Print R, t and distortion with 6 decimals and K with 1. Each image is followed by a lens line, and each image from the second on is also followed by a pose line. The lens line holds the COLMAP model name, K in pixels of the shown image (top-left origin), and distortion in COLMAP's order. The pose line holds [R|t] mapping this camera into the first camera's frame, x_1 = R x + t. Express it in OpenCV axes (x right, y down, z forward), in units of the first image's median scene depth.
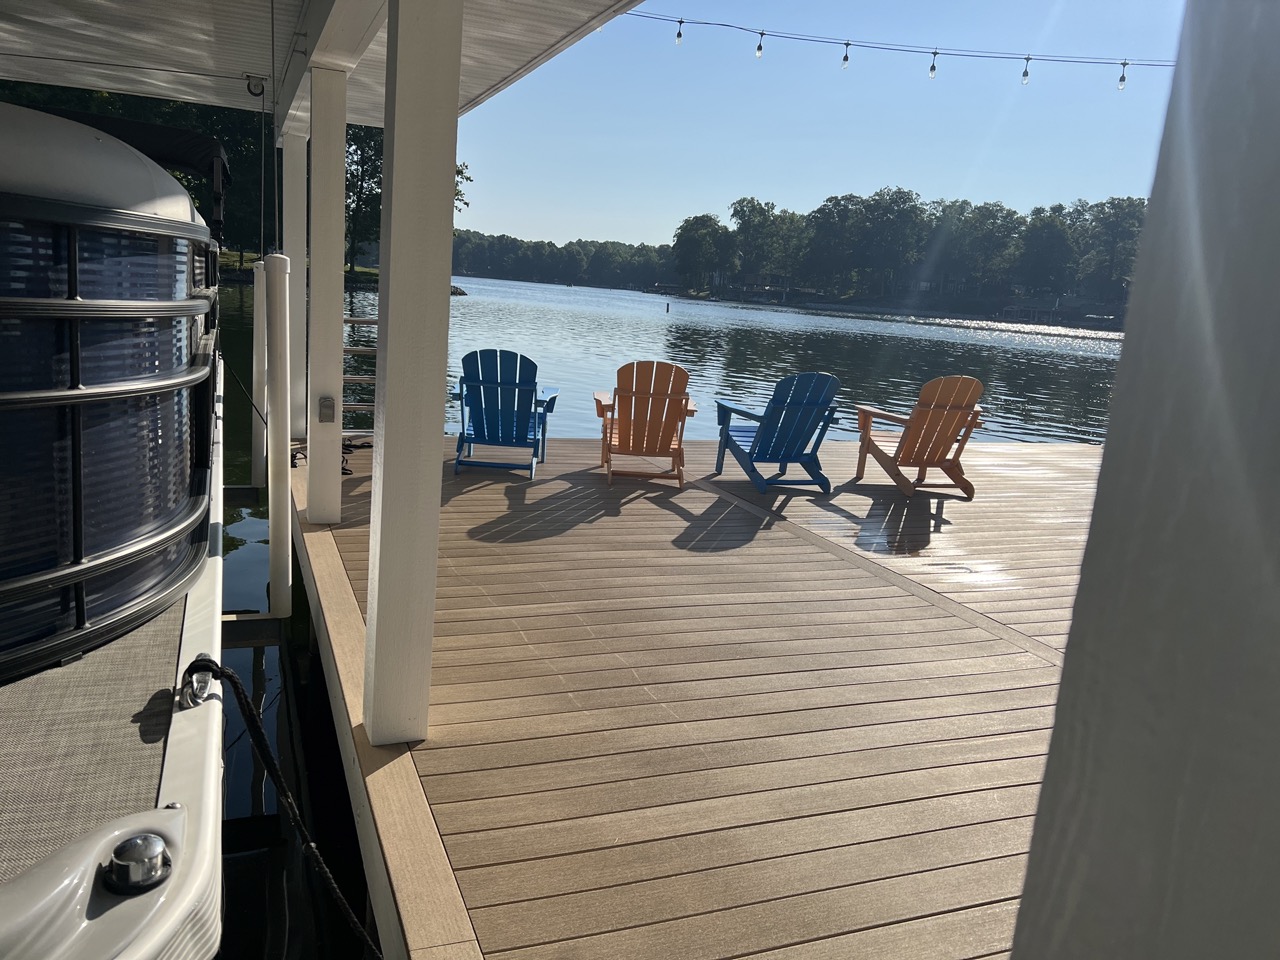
lens RADIAL K [[971.8, 0, 640.9], [0, 971.8, 475.2], [0, 0, 1]] dist [0.085622, -0.090346]
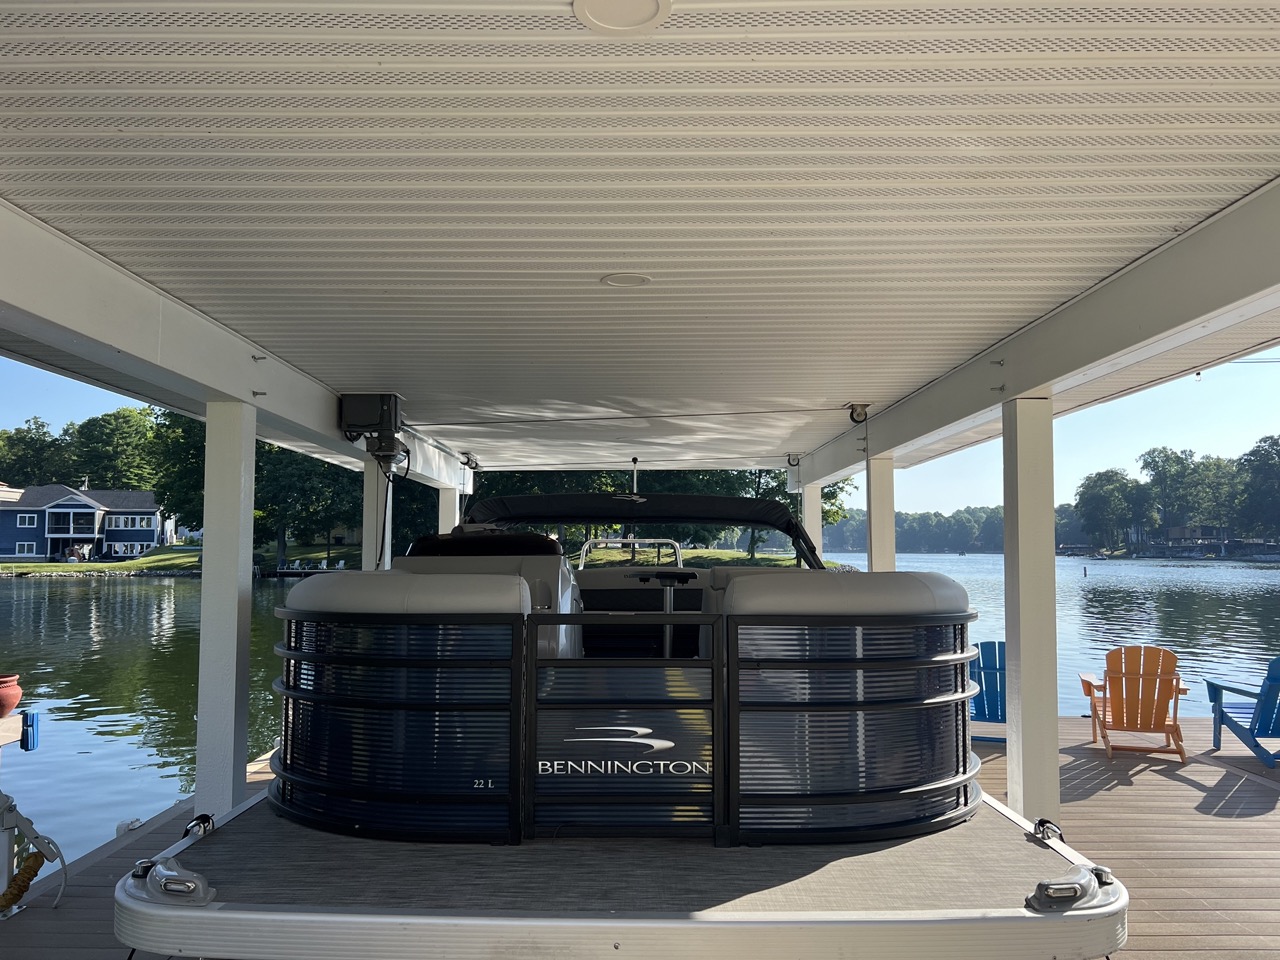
lens RADIAL K [[971.8, 0, 640.9], [0, 971.8, 475.2], [0, 0, 1]] dist [0.085622, -0.090346]
pose [[0.923876, -0.104284, -0.368210, -0.076719], [-0.001992, 0.960832, -0.277124, 0.012849], [0.382688, 0.256761, 0.887482, -0.297224]]
